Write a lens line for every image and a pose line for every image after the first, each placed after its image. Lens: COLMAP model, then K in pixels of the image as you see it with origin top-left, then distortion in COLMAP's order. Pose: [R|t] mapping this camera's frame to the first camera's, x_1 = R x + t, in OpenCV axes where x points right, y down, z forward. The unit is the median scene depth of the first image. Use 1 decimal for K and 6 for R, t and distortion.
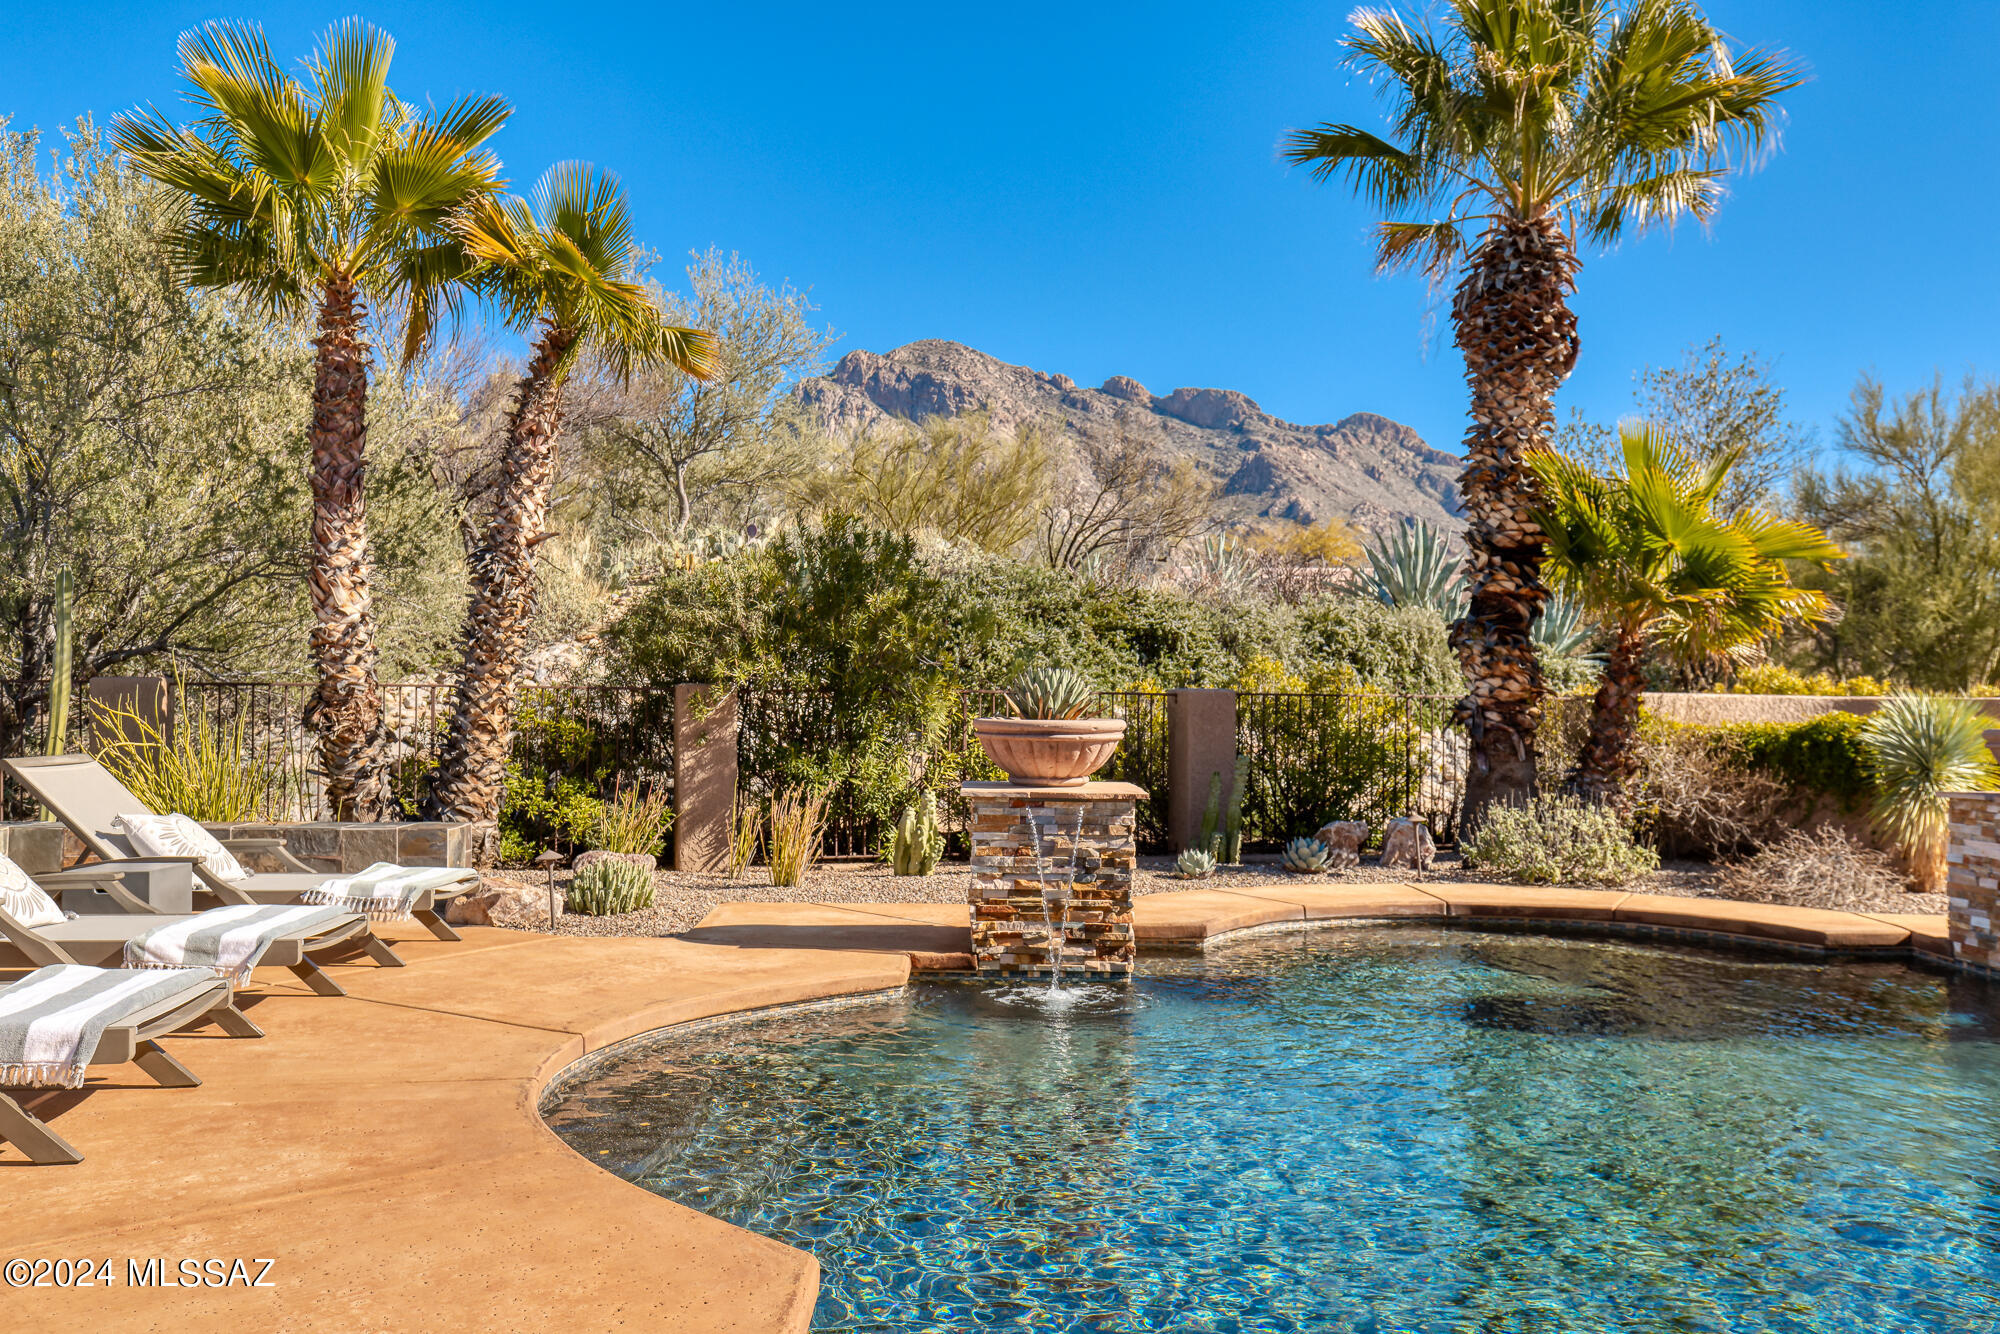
lens RADIAL K [[1512.8, 0, 983.6], [0, 1512.8, 722.3], [0, 0, 1]] dist [0.008032, 0.004224]
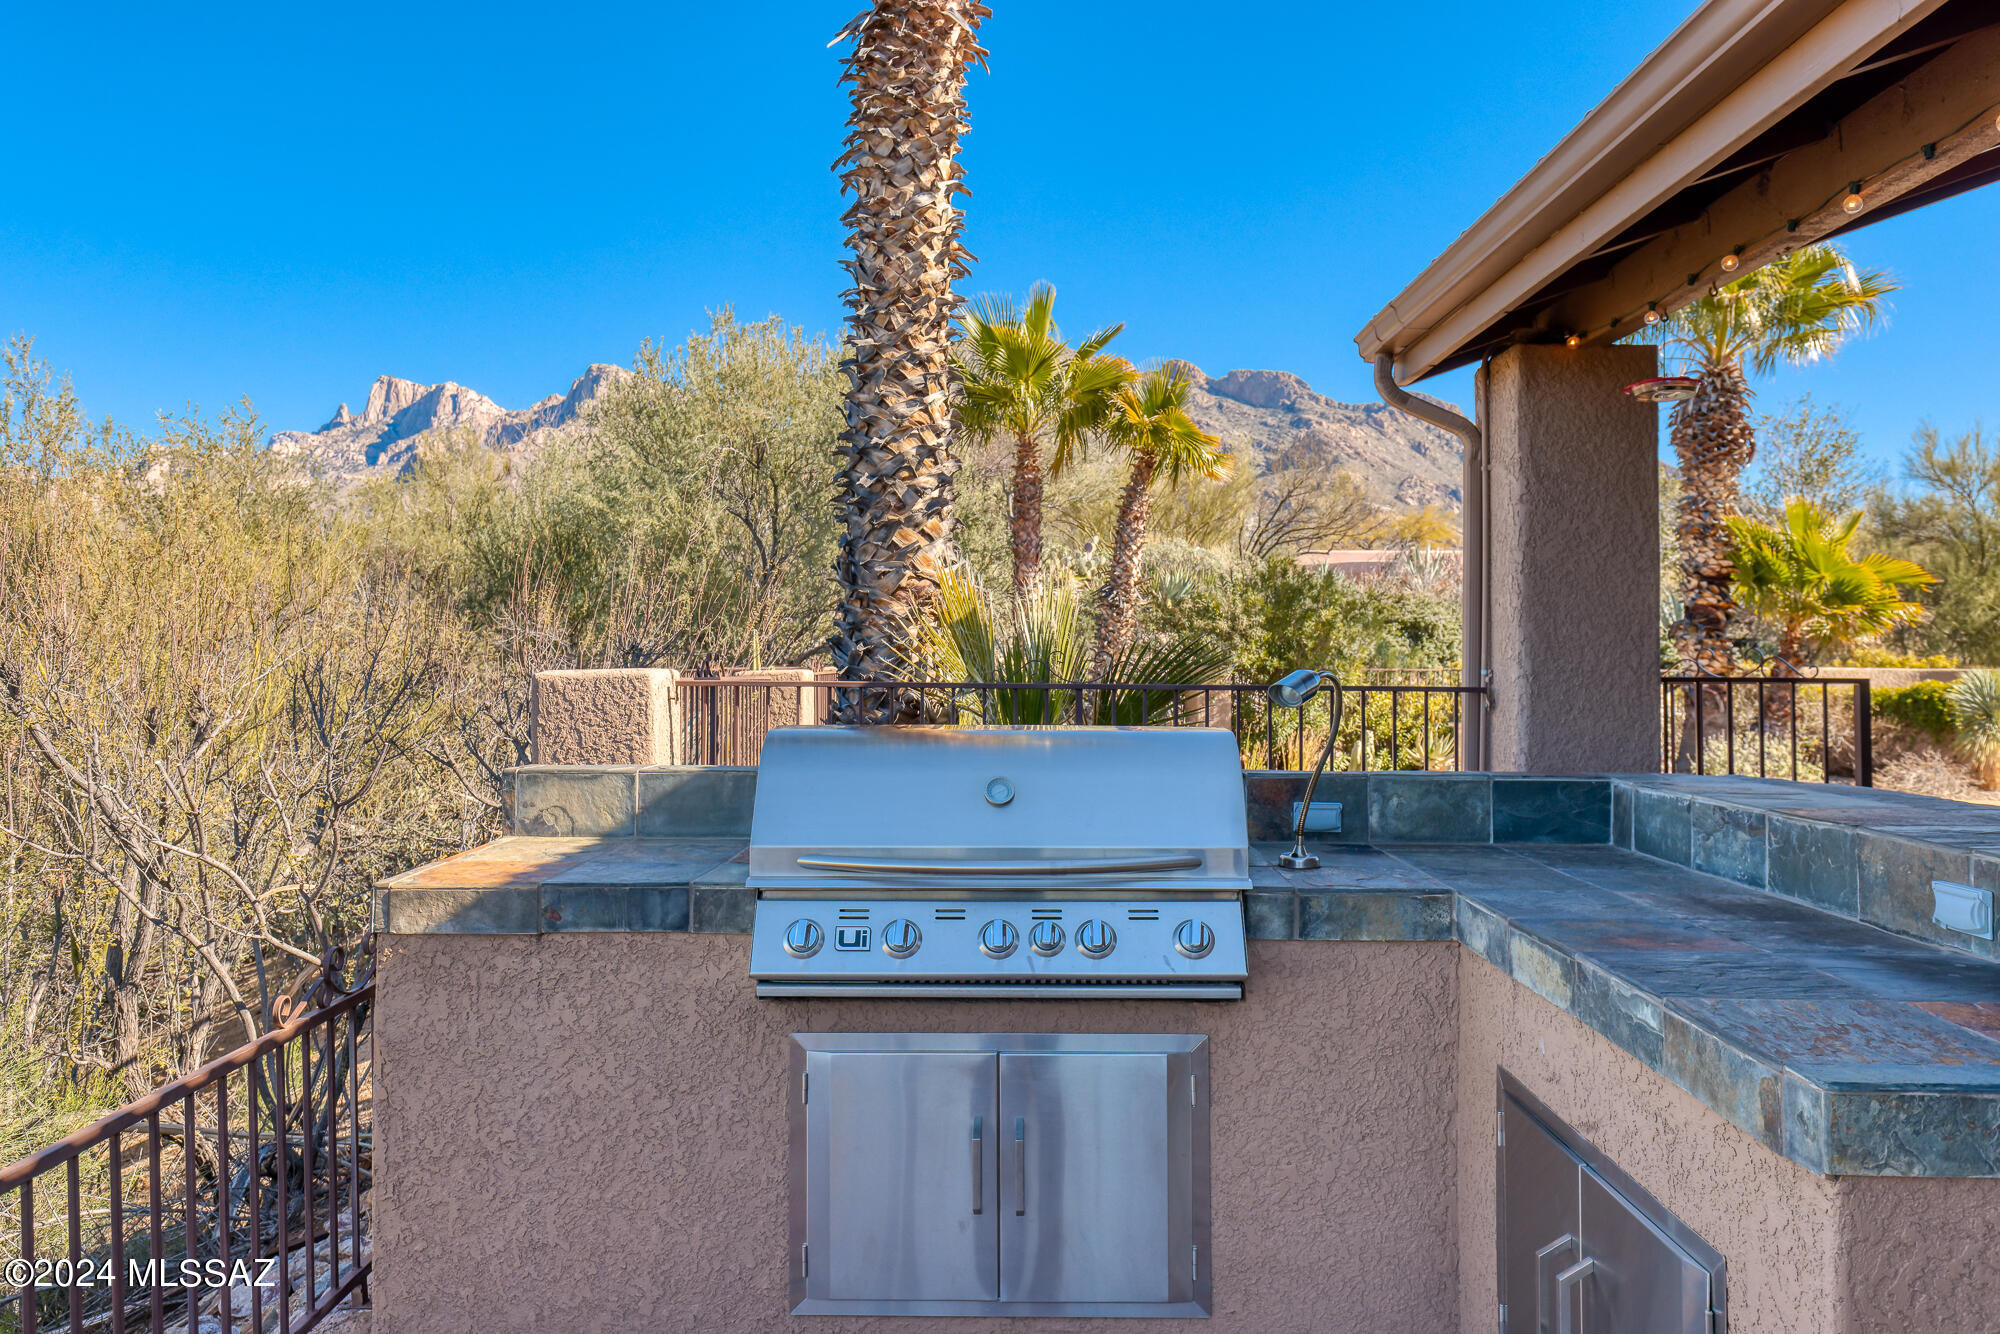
lens RADIAL K [[1425.8, 0, 1004.2], [0, 1425.8, 661.1], [0, 0, 1]] dist [0.005492, 0.007015]
pose [[0.999463, -0.004974, -0.032379, -0.335883], [0.004398, 0.999831, -0.017838, -0.004216], [0.032462, 0.017686, 0.999316, -0.496531]]
